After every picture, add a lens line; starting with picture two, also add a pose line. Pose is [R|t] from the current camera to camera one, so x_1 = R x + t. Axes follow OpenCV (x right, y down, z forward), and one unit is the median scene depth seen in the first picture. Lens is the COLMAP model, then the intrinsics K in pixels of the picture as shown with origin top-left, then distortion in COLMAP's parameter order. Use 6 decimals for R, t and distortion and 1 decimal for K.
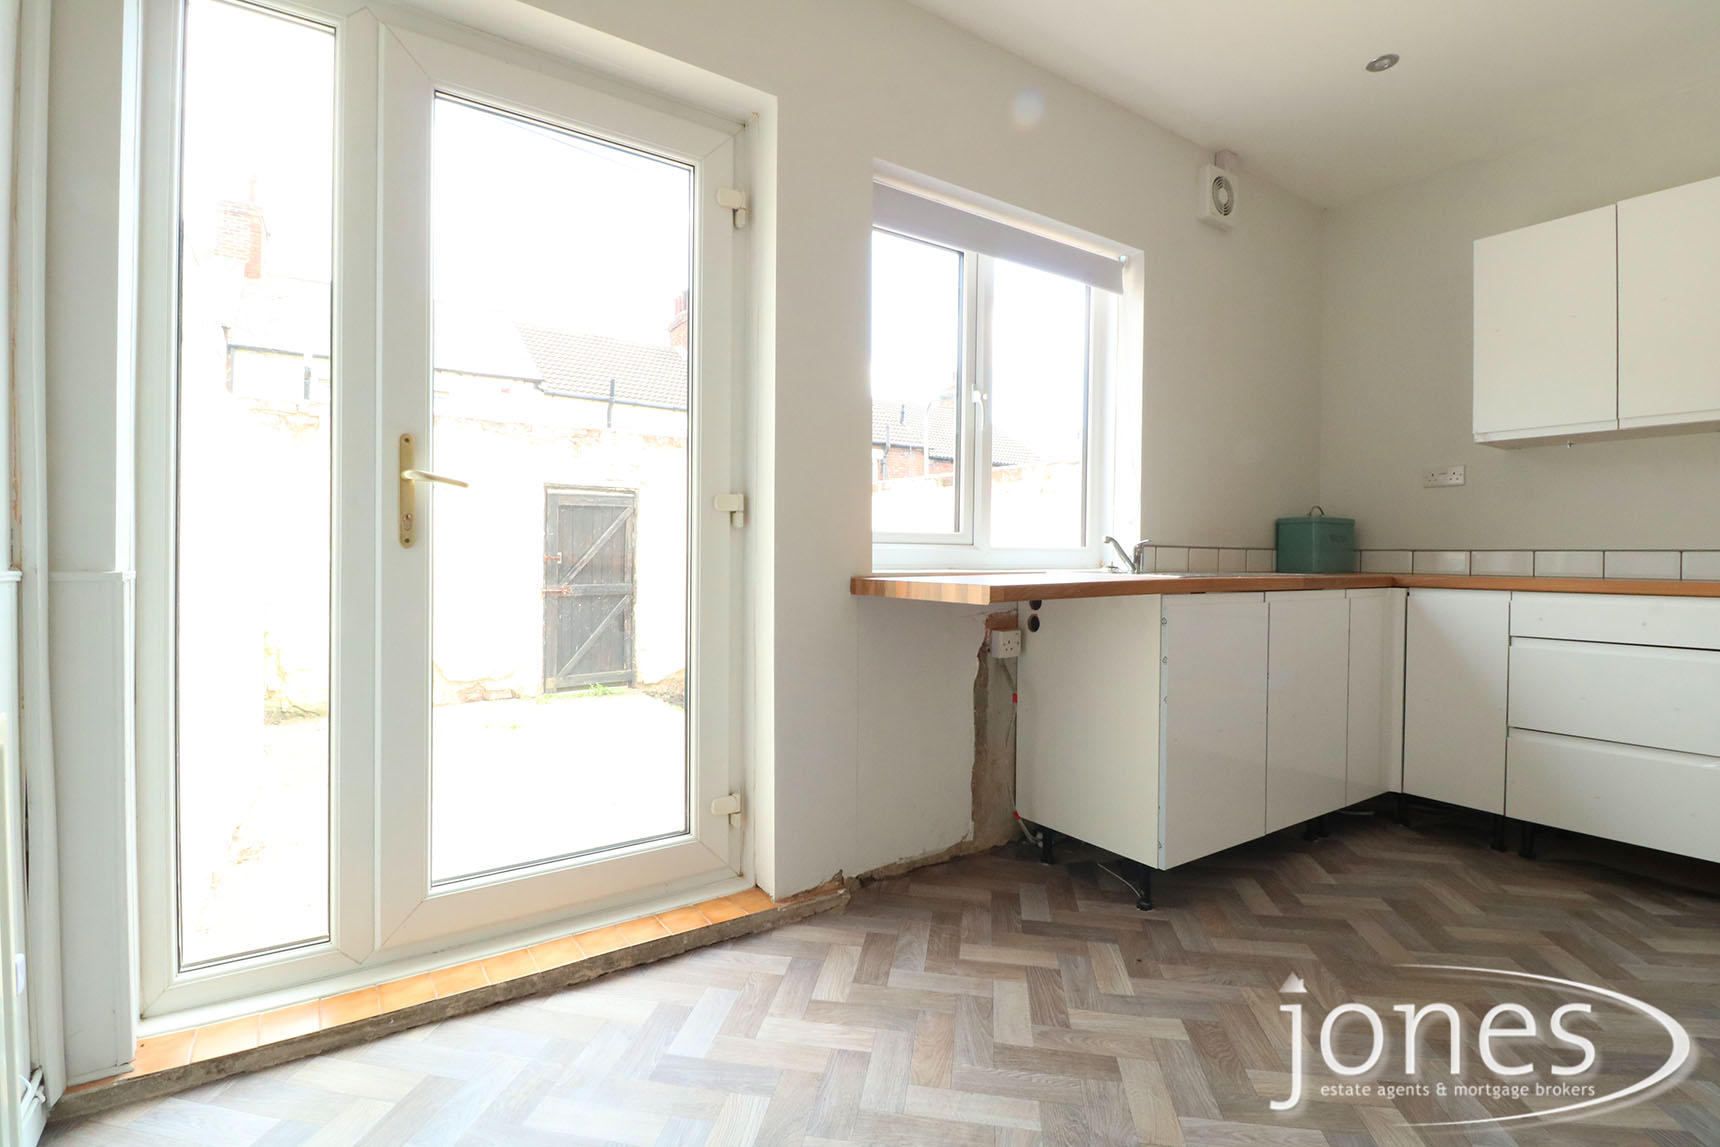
lens RADIAL K [[788.5, 0, 858.5], [0, 788.5, 559.1], [0, 0, 1]] dist [0.000837, -0.011577]
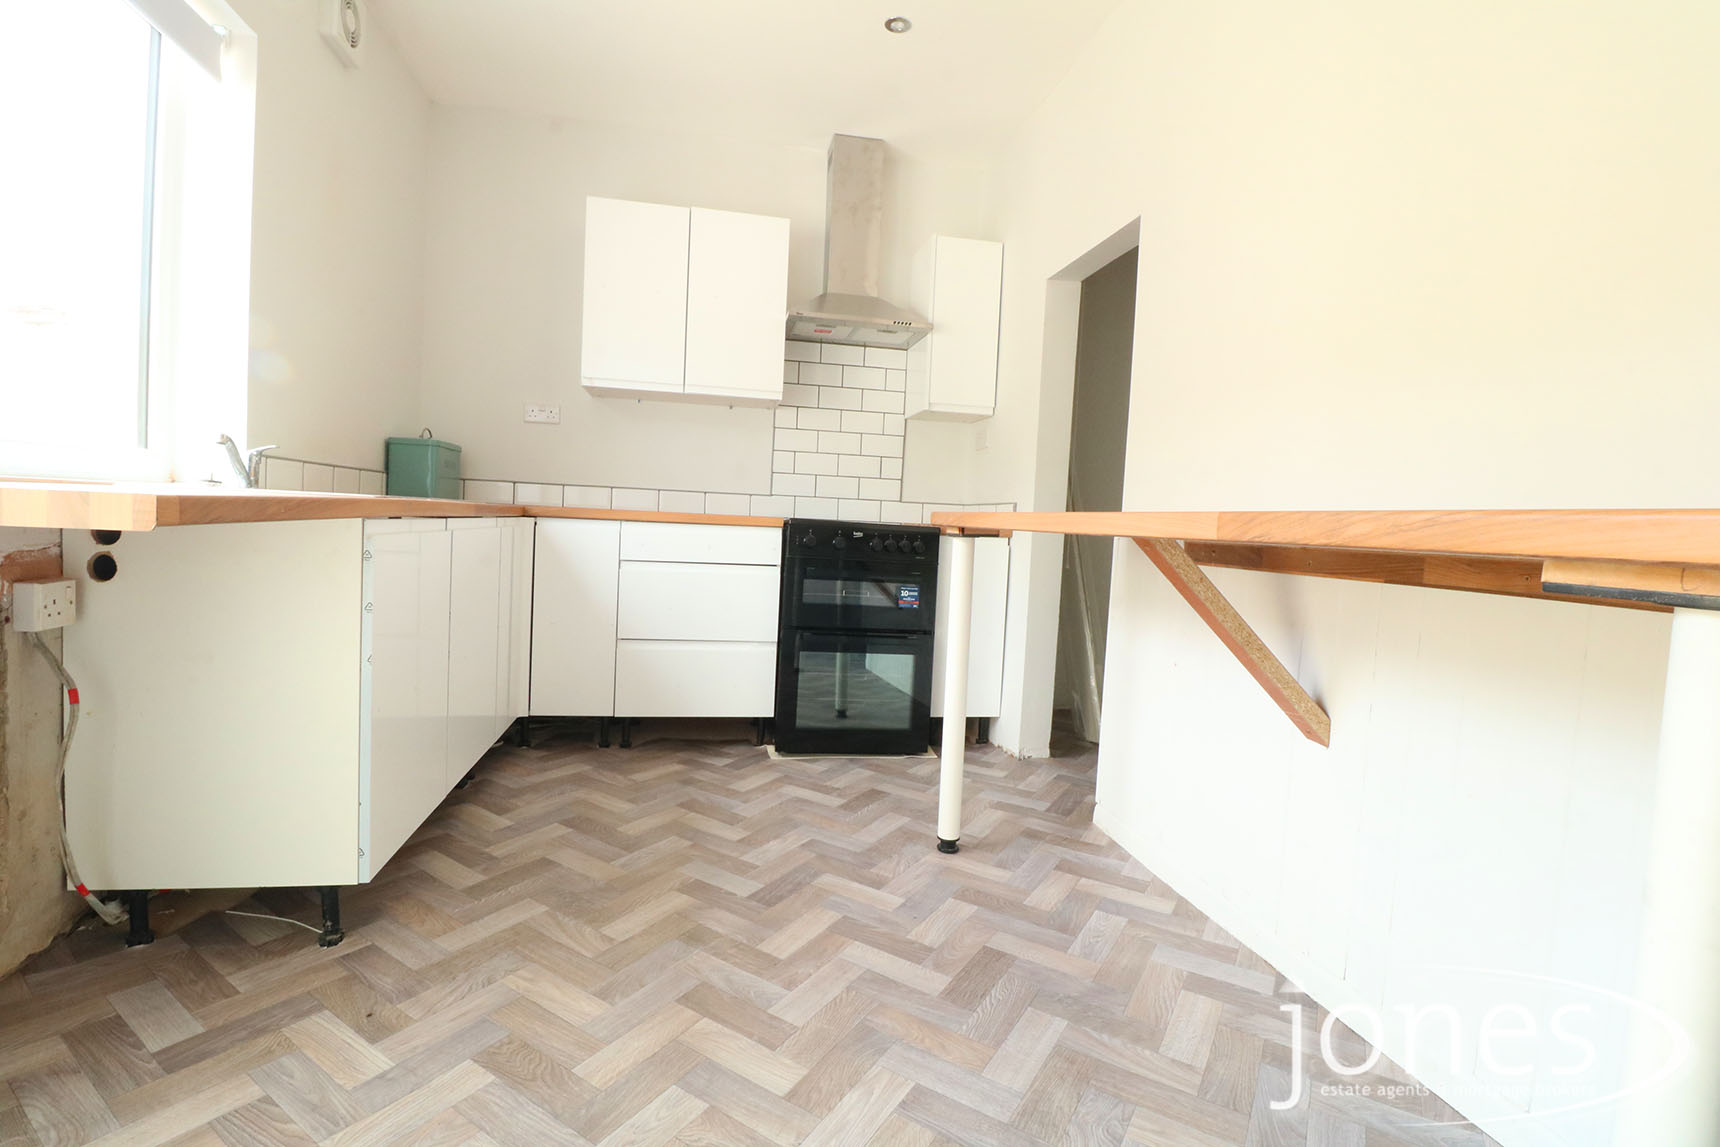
lens RADIAL K [[788.5, 0, 858.5], [0, 788.5, 559.1], [0, 0, 1]] dist [0.000837, -0.011577]
pose [[0.403820, -0.035335, 0.914156, -0.092494], [-0.040897, 0.997558, 0.056624, 0.019402], [-0.913924, -0.060253, 0.401389, 0.253286]]
